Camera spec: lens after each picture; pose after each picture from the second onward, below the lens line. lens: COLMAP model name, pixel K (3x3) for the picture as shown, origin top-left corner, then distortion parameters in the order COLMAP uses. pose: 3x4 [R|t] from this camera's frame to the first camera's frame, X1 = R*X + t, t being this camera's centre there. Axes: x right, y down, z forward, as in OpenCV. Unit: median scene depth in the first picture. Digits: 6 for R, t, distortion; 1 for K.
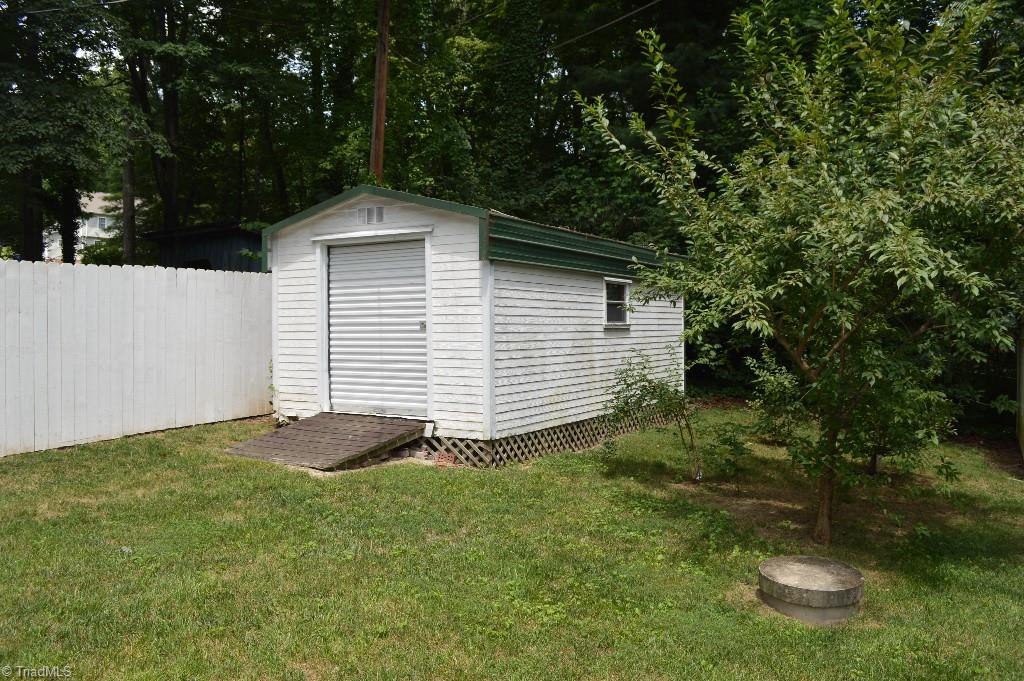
lens RADIAL K [[818.1, 0, 511.5], [0, 818.1, 342.1], [0, 0, 1]] dist [-0.084101, 0.014083]
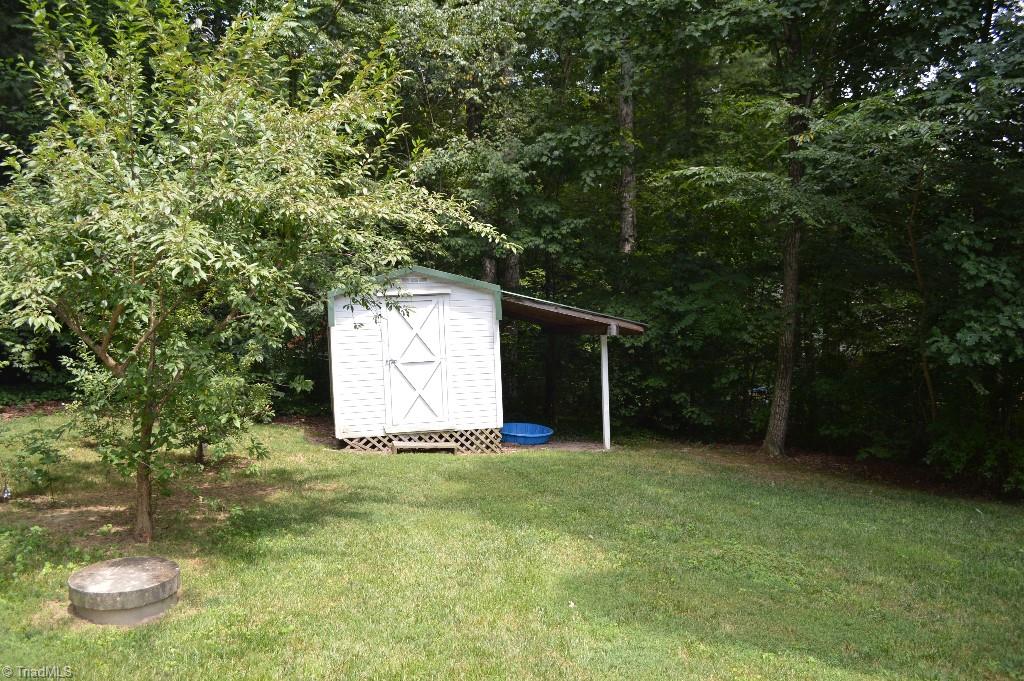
lens RADIAL K [[818.1, 0, 511.5], [0, 818.1, 339.5], [0, 0, 1]] dist [-0.084101, 0.014083]
pose [[0.713193, -0.051776, 0.699052, 0.032586], [0.048194, 0.998530, 0.024789, 0.002009], [-0.699309, 0.016010, 0.714641, -0.011879]]
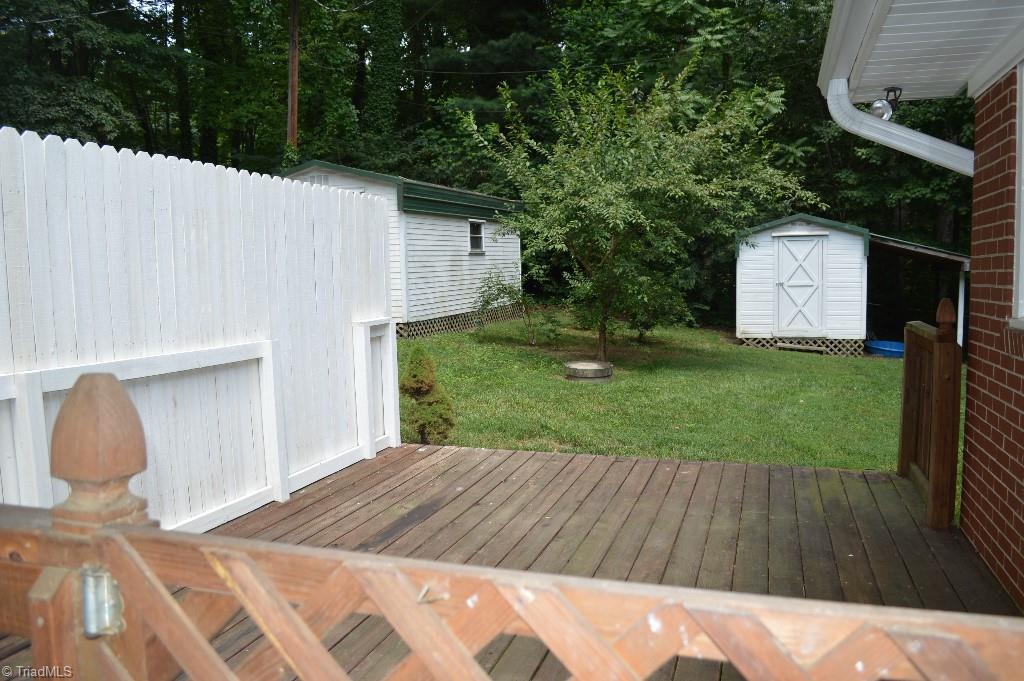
lens RADIAL K [[818.1, 0, 513.3], [0, 818.1, 342.3], [0, 0, 1]] dist [-0.084101, 0.014083]
pose [[0.978445, -0.038089, 0.202964, -0.166602], [0.021517, 0.996297, 0.083243, 0.032110], [-0.205383, -0.077082, 0.975642, -0.691158]]
